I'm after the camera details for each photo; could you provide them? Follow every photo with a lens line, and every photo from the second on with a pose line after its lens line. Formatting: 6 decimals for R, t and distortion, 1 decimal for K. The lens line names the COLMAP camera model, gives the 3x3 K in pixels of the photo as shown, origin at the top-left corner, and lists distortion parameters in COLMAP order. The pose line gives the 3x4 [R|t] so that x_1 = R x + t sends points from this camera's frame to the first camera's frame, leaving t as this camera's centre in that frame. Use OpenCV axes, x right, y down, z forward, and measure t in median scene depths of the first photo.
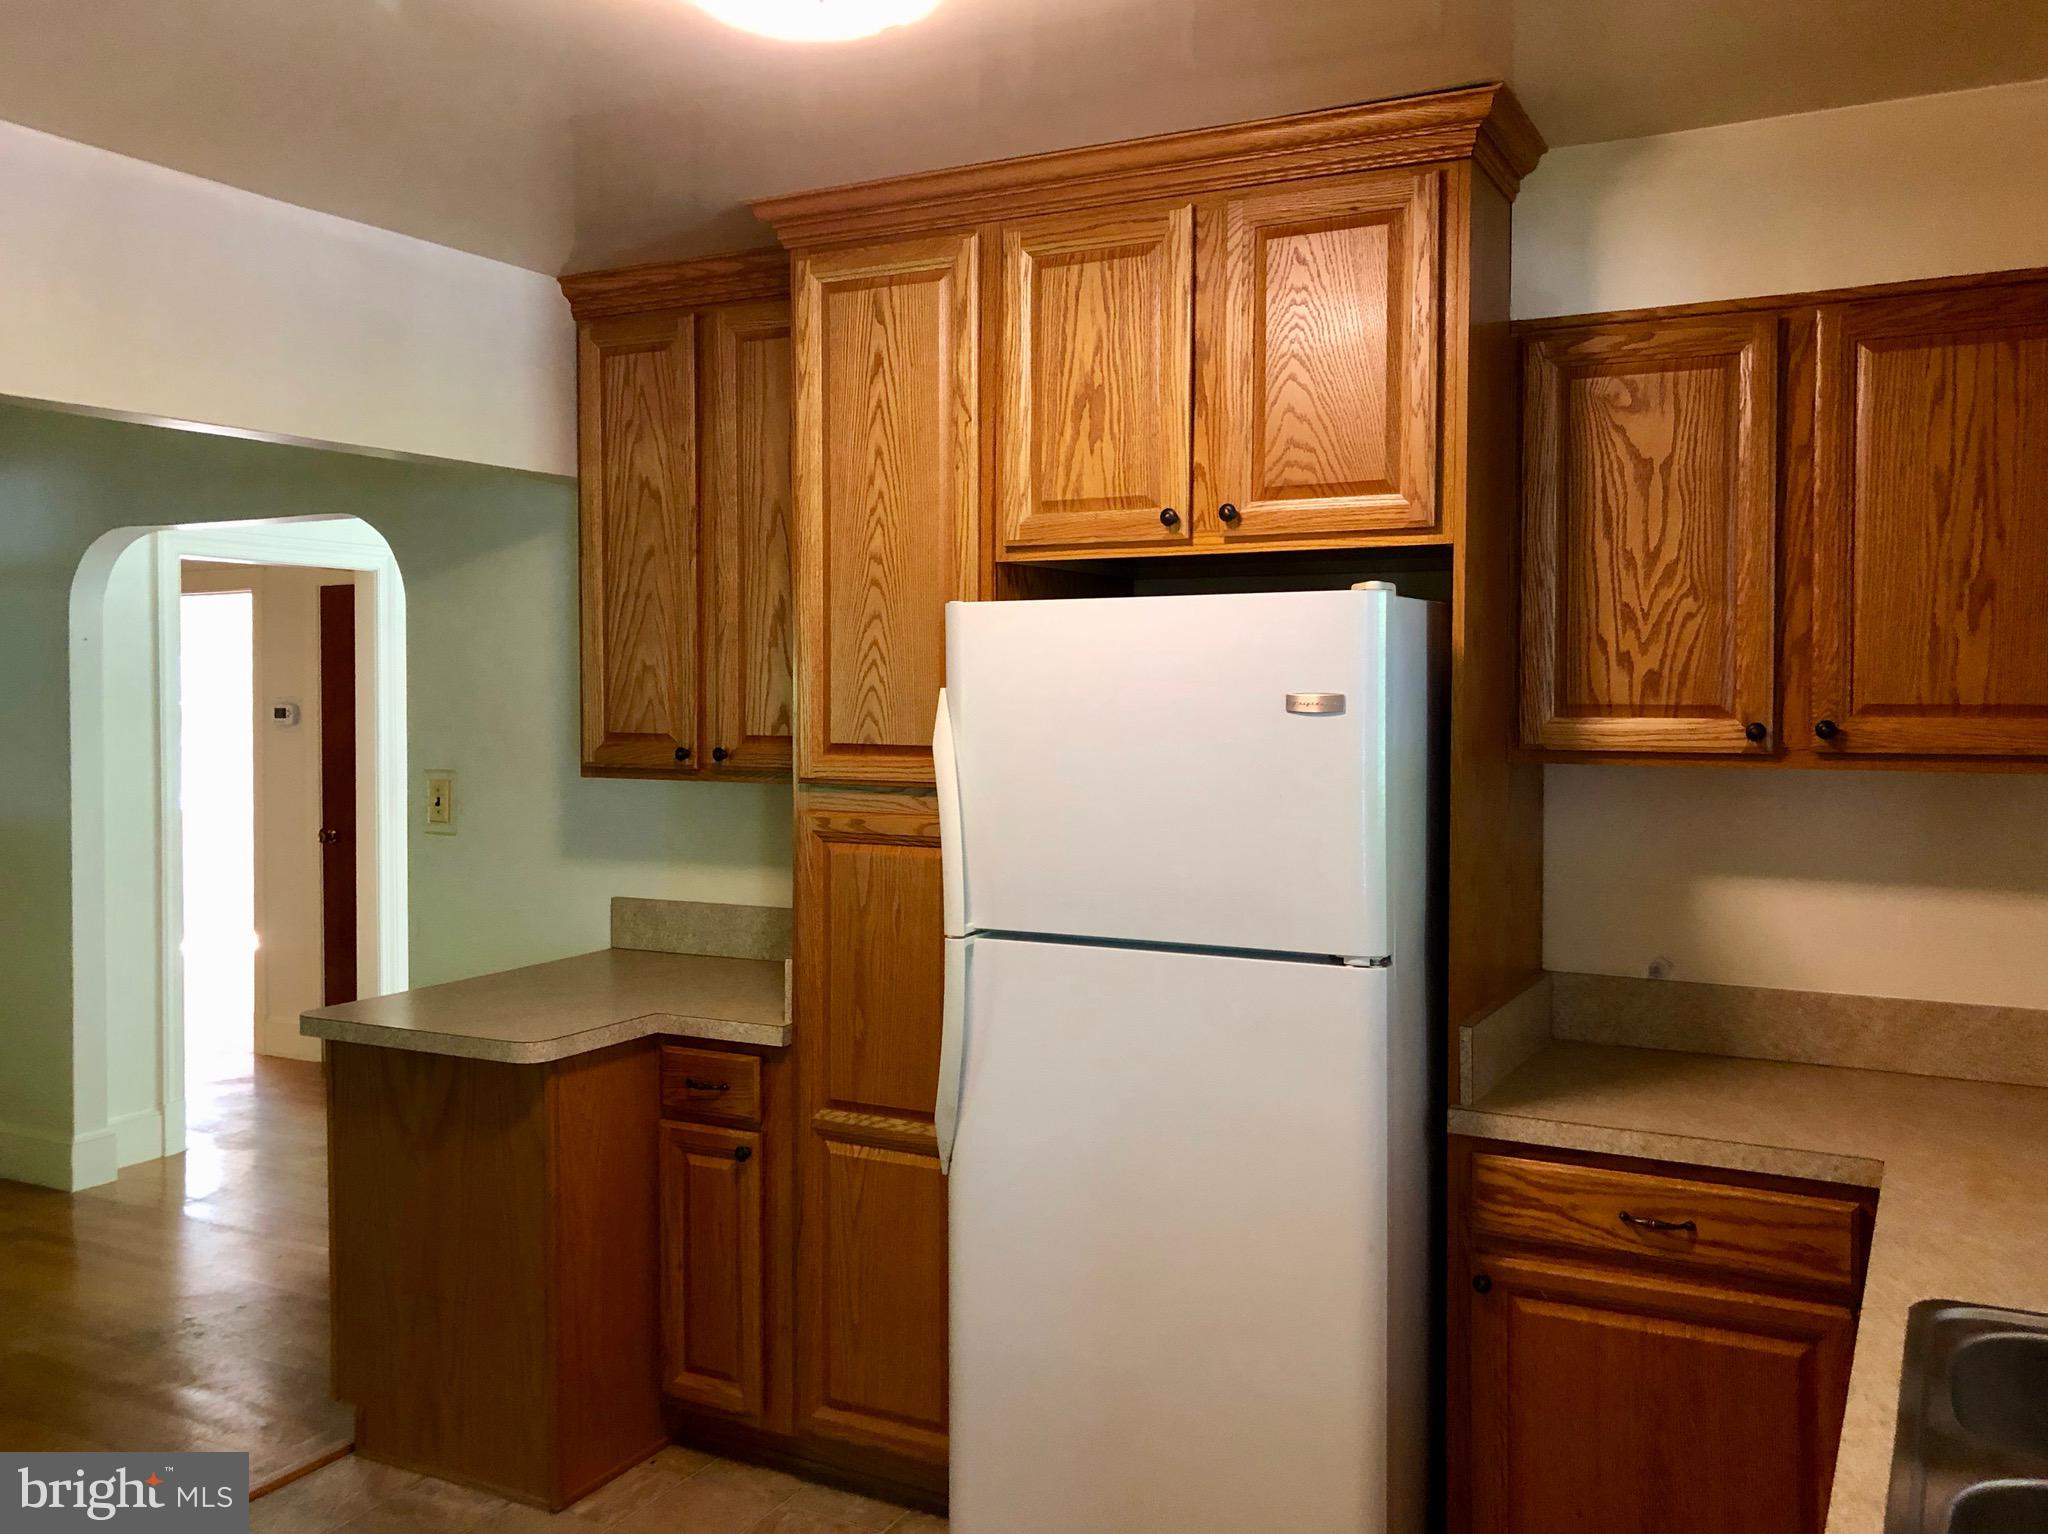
lens RADIAL K [[1737.6, 0, 1025.7], [0, 1737.6, 731.6], [0, 0, 1]] dist [0.143133, -0.318686]
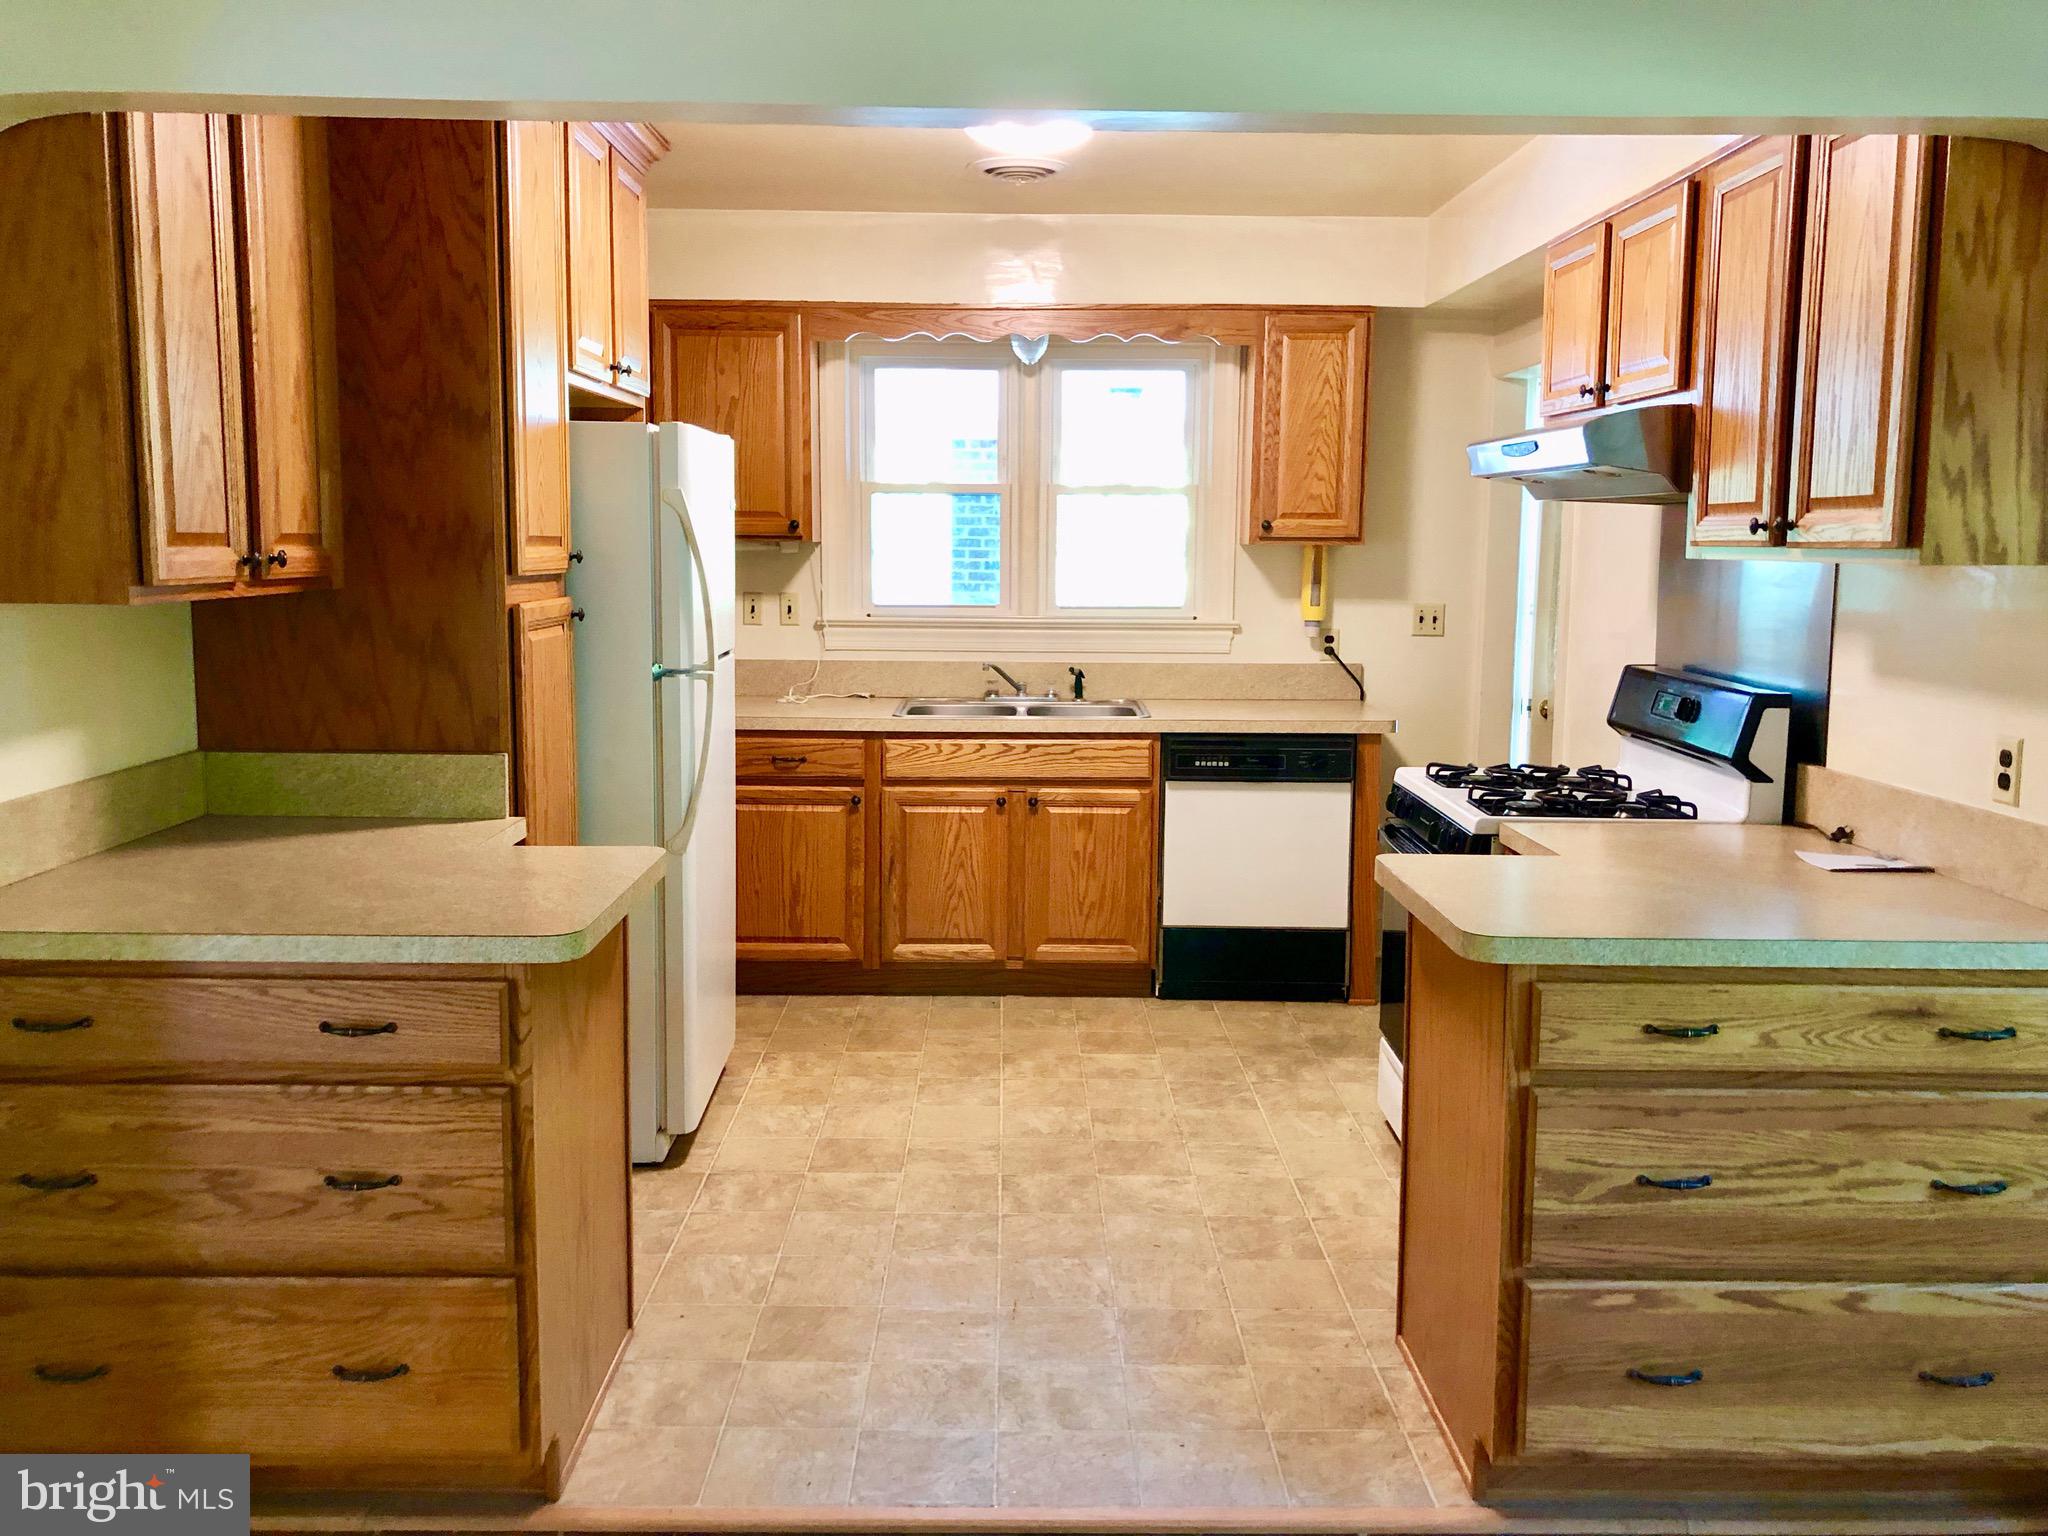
lens RADIAL K [[1684.0, 0, 1026.4], [0, 1684.0, 741.8], [0, 0, 1]] dist [0.029959, -0.015012]
pose [[-0.485708, -0.113840, 0.866676, -1.163666], [0.013340, 0.990402, 0.137568, -0.006362], [-0.874019, 0.078379, -0.479528, 1.253055]]
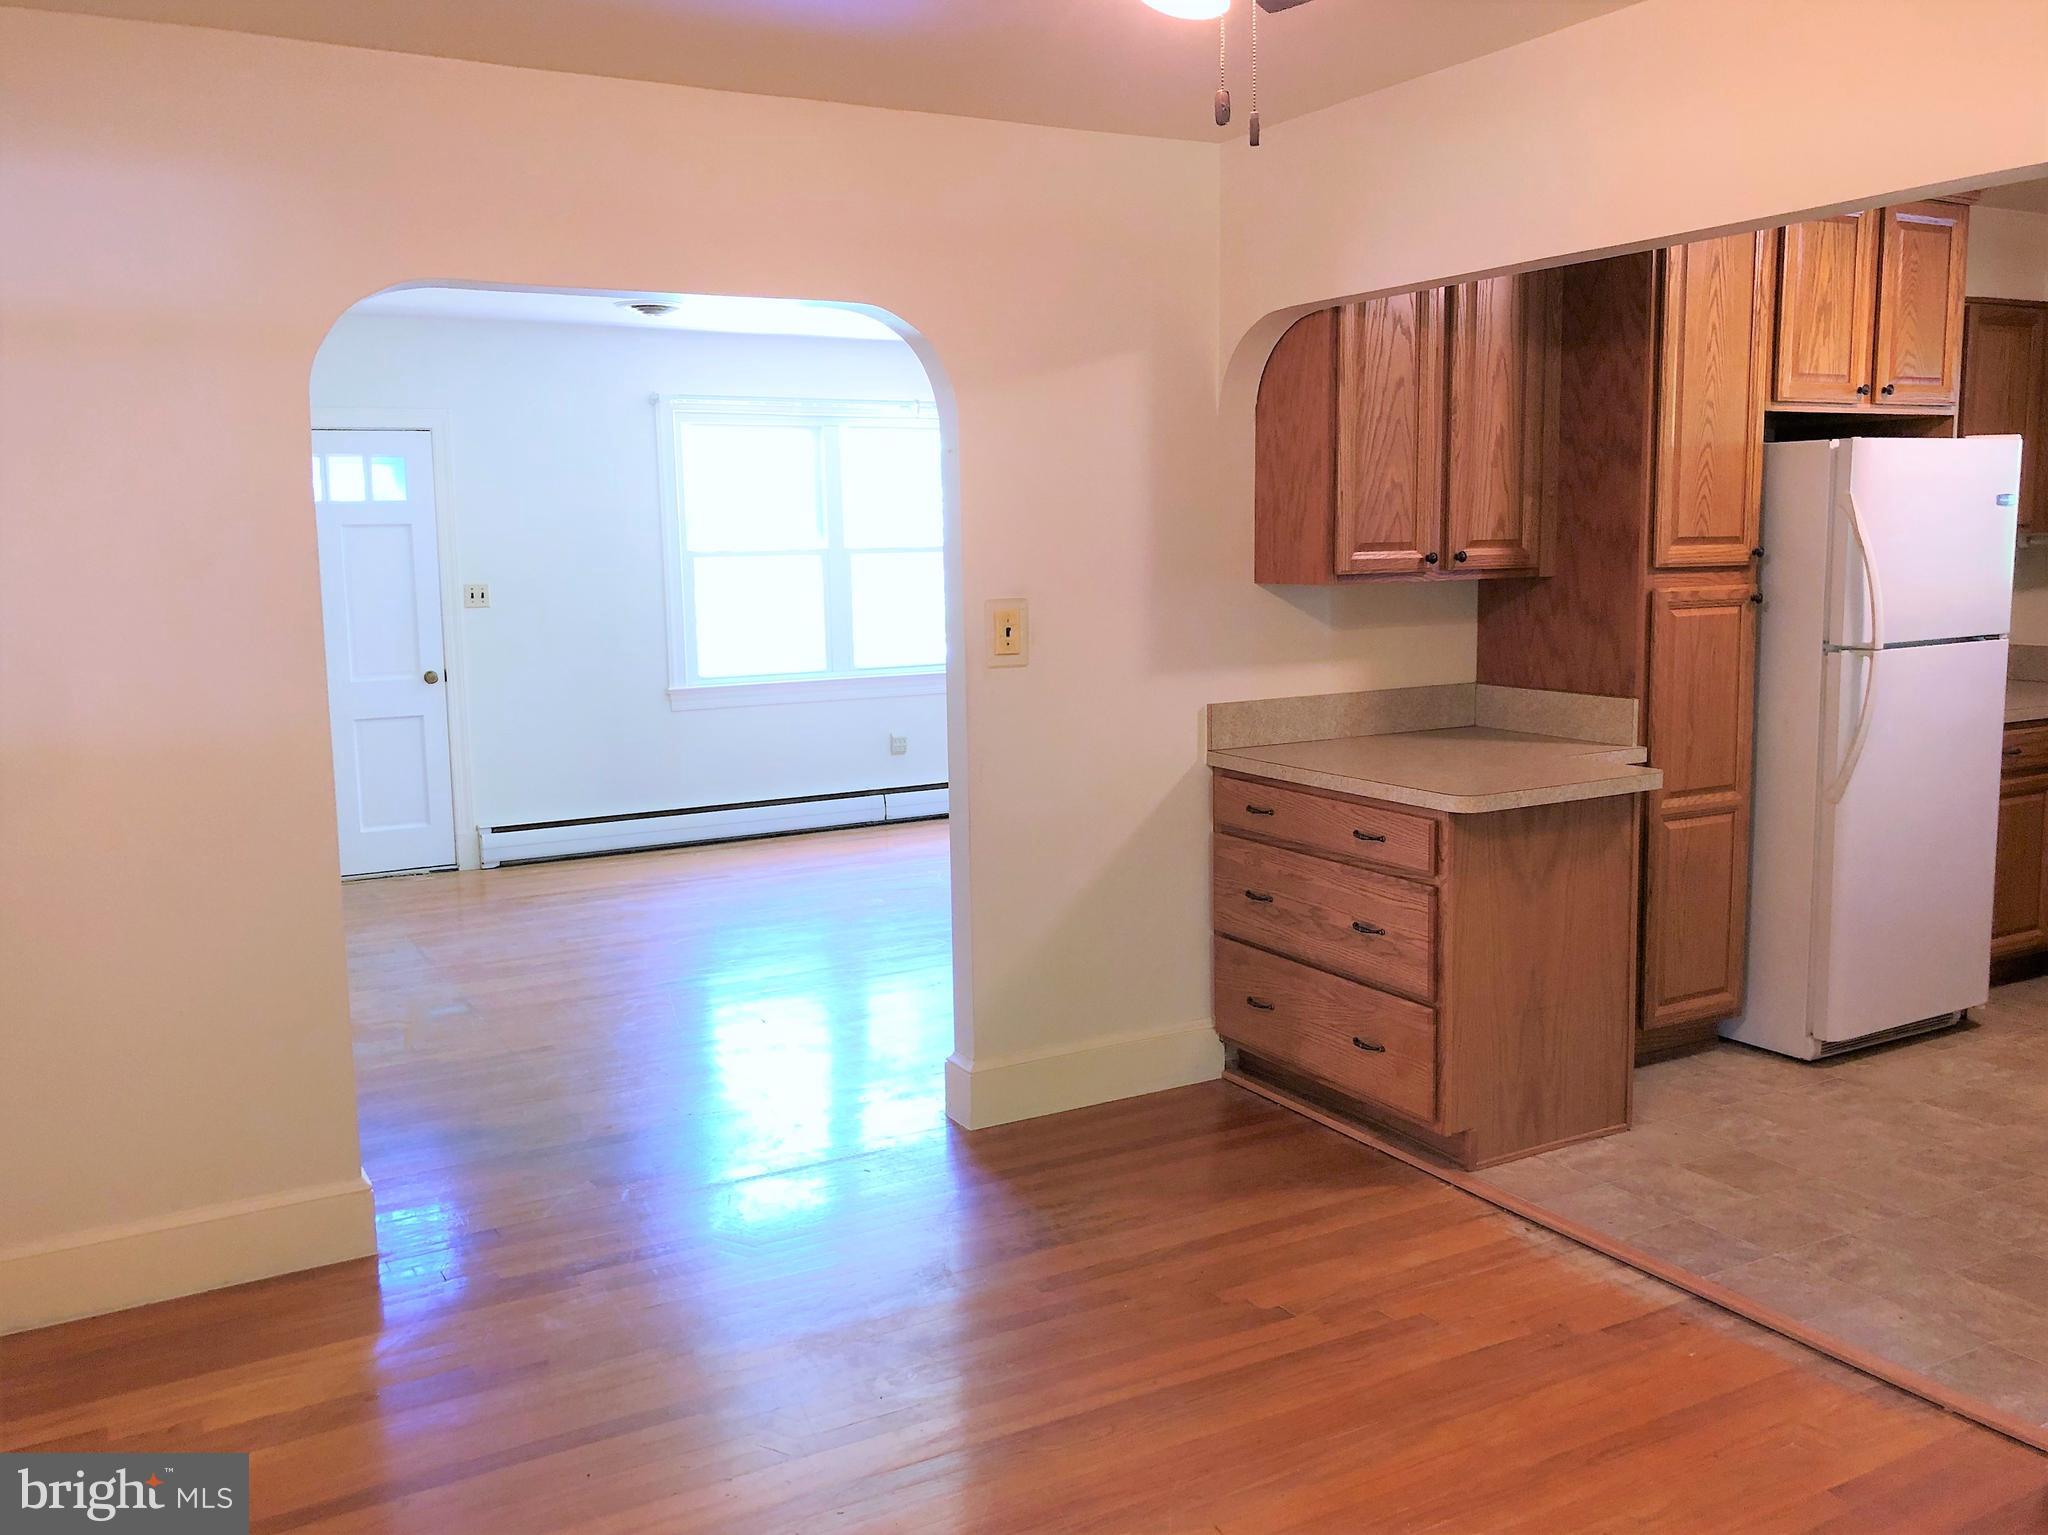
lens RADIAL K [[1729.7, 0, 1018.7], [0, 1729.7, 750.2], [0, 0, 1]] dist [0.007969, -0.007830]
pose [[0.537338, -0.117290, 0.835171, -1.583042], [0.041809, 0.992769, 0.112524, -0.001835], [-0.842330, -0.025545, 0.538357, 0.707325]]
